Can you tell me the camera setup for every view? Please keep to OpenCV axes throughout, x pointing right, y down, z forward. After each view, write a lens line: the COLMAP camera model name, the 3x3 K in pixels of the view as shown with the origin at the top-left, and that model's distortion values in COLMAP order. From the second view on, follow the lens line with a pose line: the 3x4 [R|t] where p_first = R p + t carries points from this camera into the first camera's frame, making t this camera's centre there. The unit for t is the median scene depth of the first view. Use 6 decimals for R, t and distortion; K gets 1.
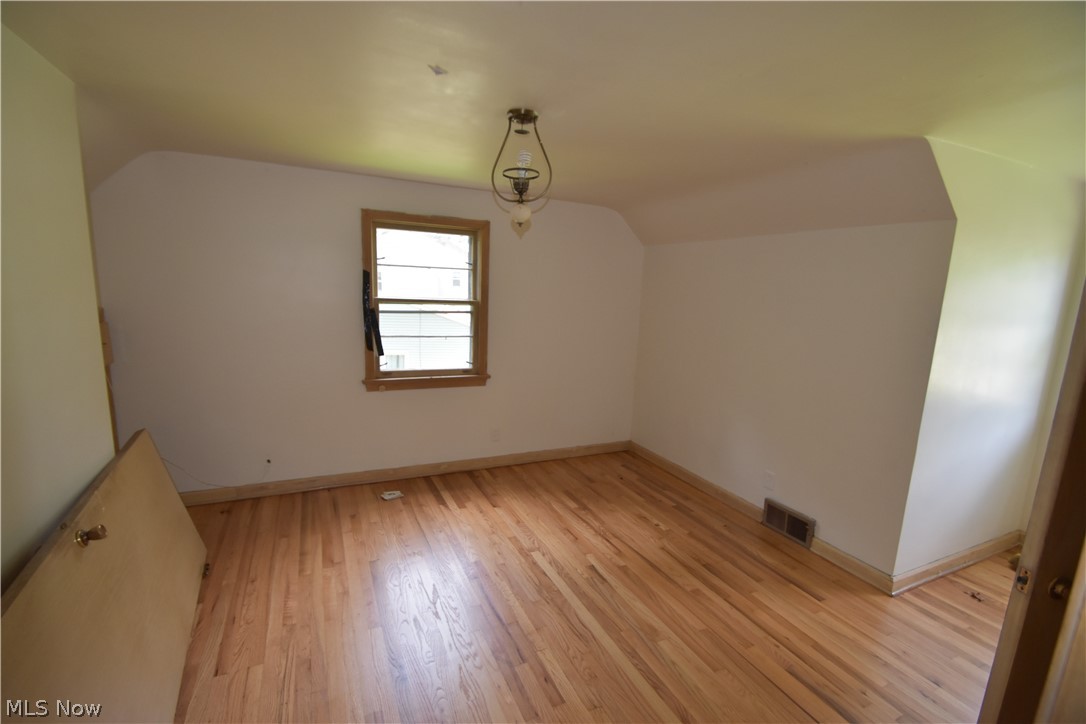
lens RADIAL K [[473.1, 0, 542.2], [0, 473.1, 372.5], [0, 0, 1]] dist [0.014870, -0.018401]
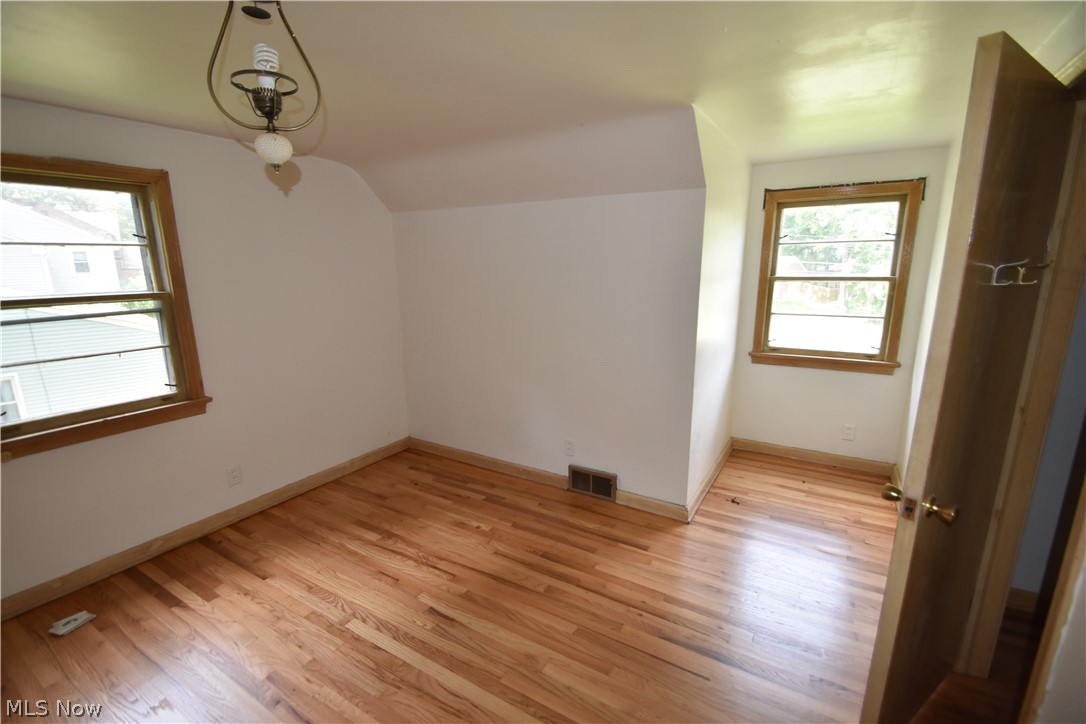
lens RADIAL K [[473.1, 0, 542.2], [0, 473.1, 372.5], [0, 0, 1]] dist [0.014870, -0.018401]
pose [[0.831482, -0.166005, 0.530170, -0.082989], [0.137123, 0.986111, 0.093713, -0.034712], [-0.538363, -0.005222, 0.842697, 0.176001]]
